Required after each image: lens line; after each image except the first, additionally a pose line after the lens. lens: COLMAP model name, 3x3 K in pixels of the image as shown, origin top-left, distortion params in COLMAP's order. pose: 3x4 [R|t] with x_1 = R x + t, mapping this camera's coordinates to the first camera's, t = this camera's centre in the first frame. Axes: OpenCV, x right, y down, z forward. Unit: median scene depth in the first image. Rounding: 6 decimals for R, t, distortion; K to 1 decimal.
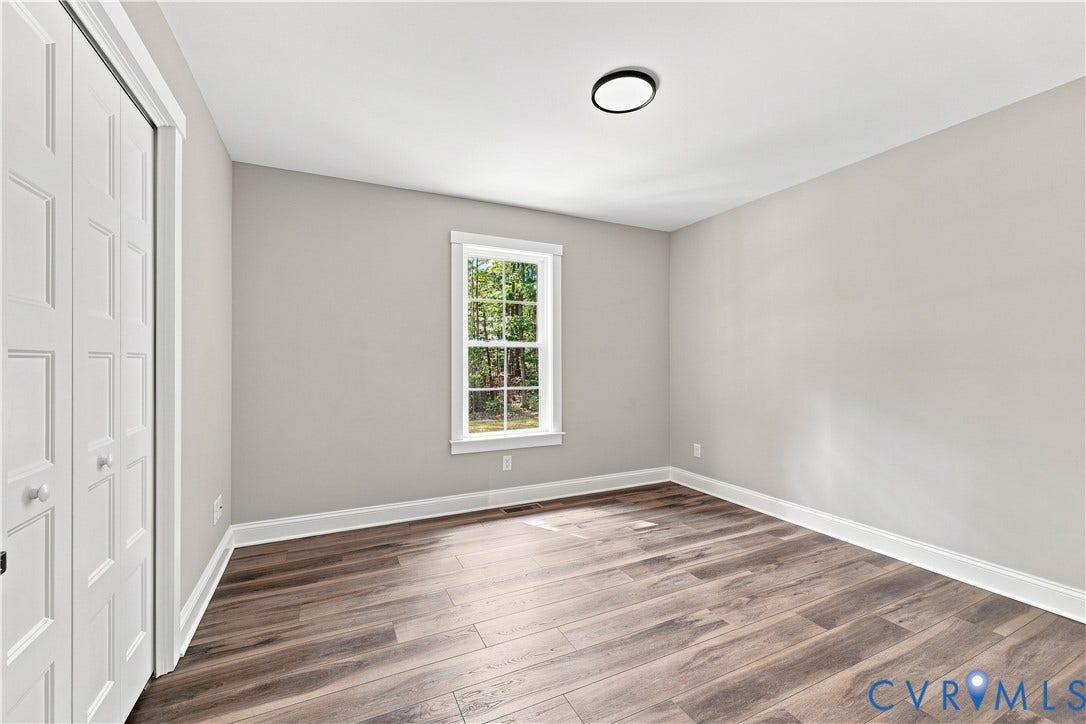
lens RADIAL K [[443.9, 0, 543.0], [0, 443.9, 362.0], [0, 0, 1]] dist [0.000901, 0.000075]
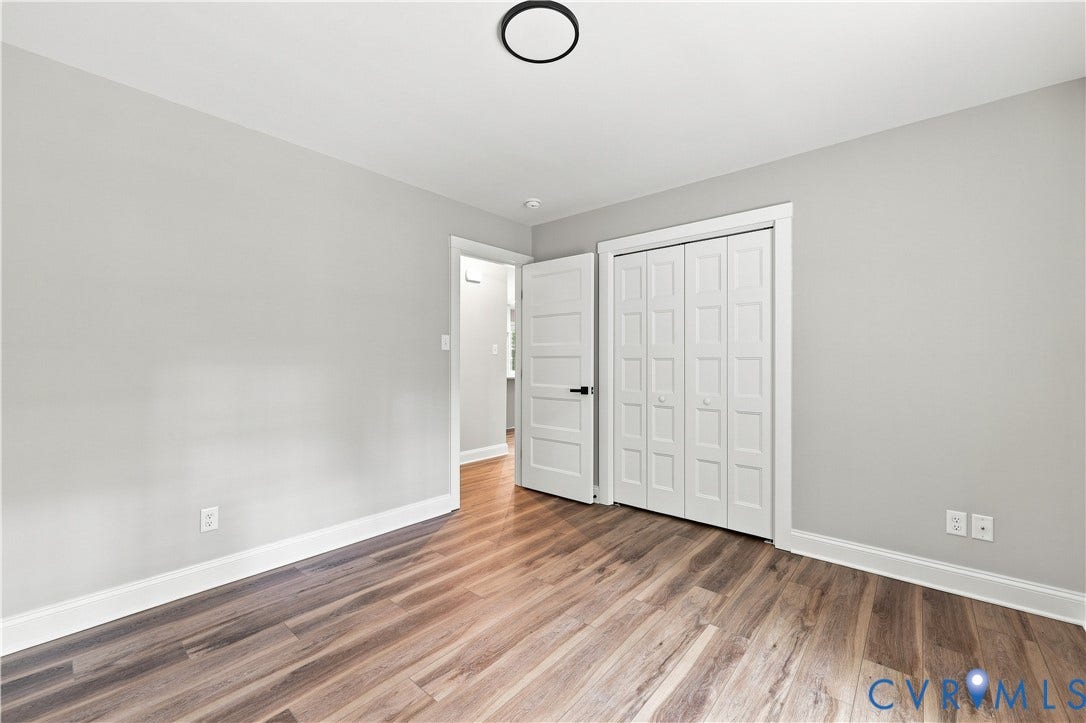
lens RADIAL K [[443.9, 0, 543.0], [0, 443.9, 361.5], [0, 0, 1]] dist [0.000901, 0.000075]
pose [[-0.917352, -0.000228, -0.398076, 0.559635], [-0.003219, 0.999971, 0.006845, -0.008401], [0.398063, 0.007561, -0.917327, 1.943622]]
